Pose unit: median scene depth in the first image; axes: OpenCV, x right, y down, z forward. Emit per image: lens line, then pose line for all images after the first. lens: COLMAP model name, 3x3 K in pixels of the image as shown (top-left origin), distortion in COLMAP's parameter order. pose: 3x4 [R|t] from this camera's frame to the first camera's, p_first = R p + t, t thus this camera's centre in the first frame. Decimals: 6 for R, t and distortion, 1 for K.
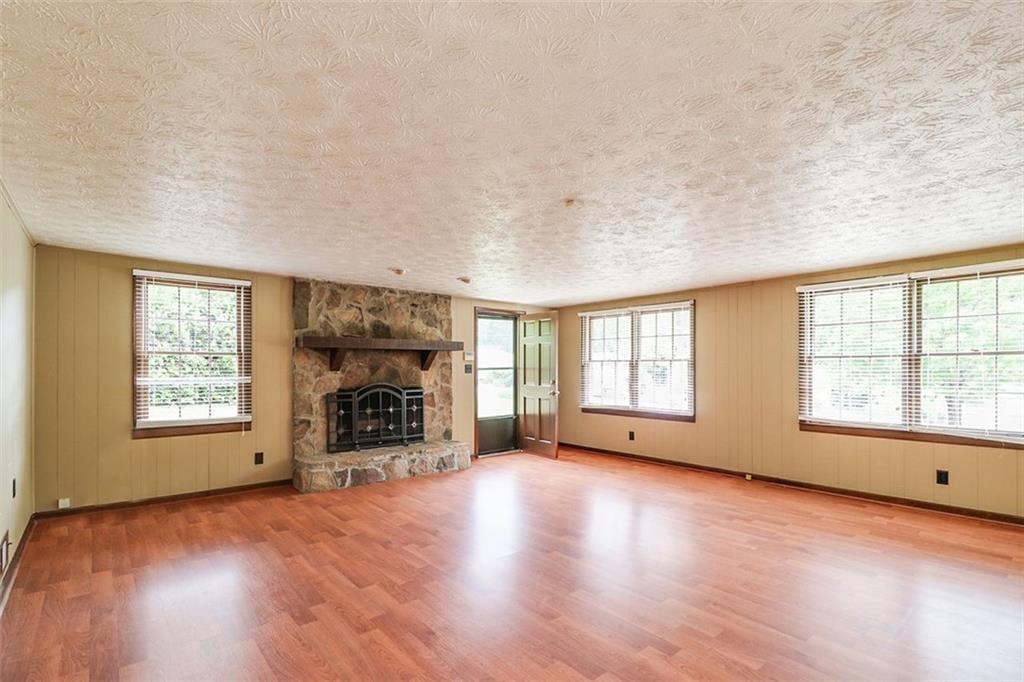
lens RADIAL K [[480.5, 0, 513.0], [0, 480.5, 367.3], [0, 0, 1]] dist [0.001169, -0.000239]
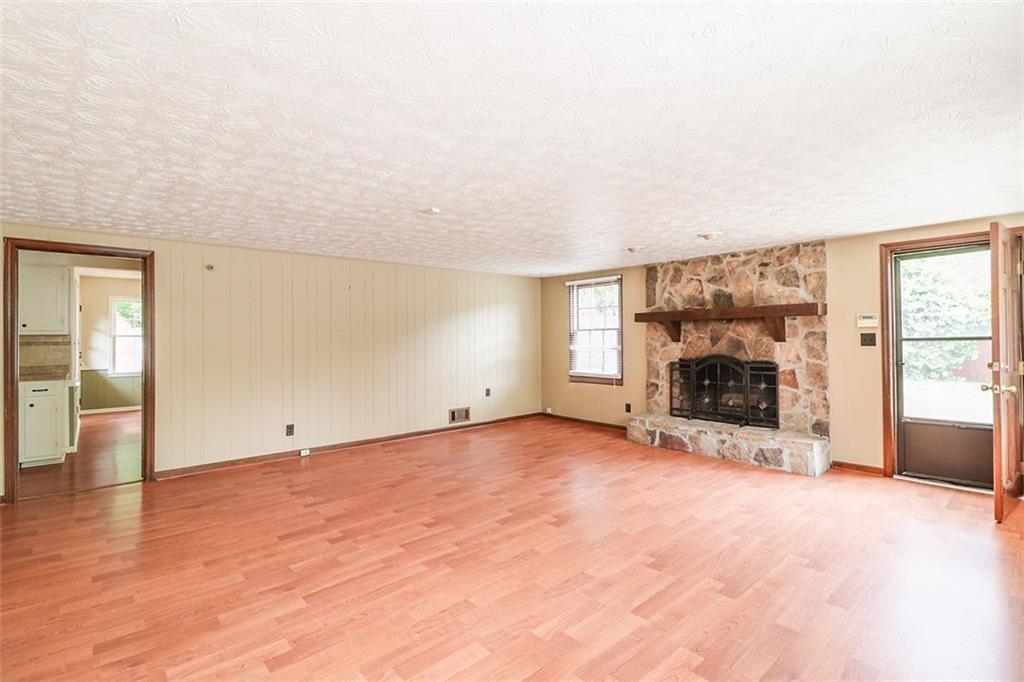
lens RADIAL K [[477.7, 0, 515.4], [0, 477.7, 339.0], [0, 0, 1]] dist [0.000525, -0.000399]
pose [[0.017658, -0.000099, -0.999844, 0.687972], [0.007140, 0.999975, 0.000027, -0.001383], [0.999819, -0.007140, 0.017658, 0.597414]]
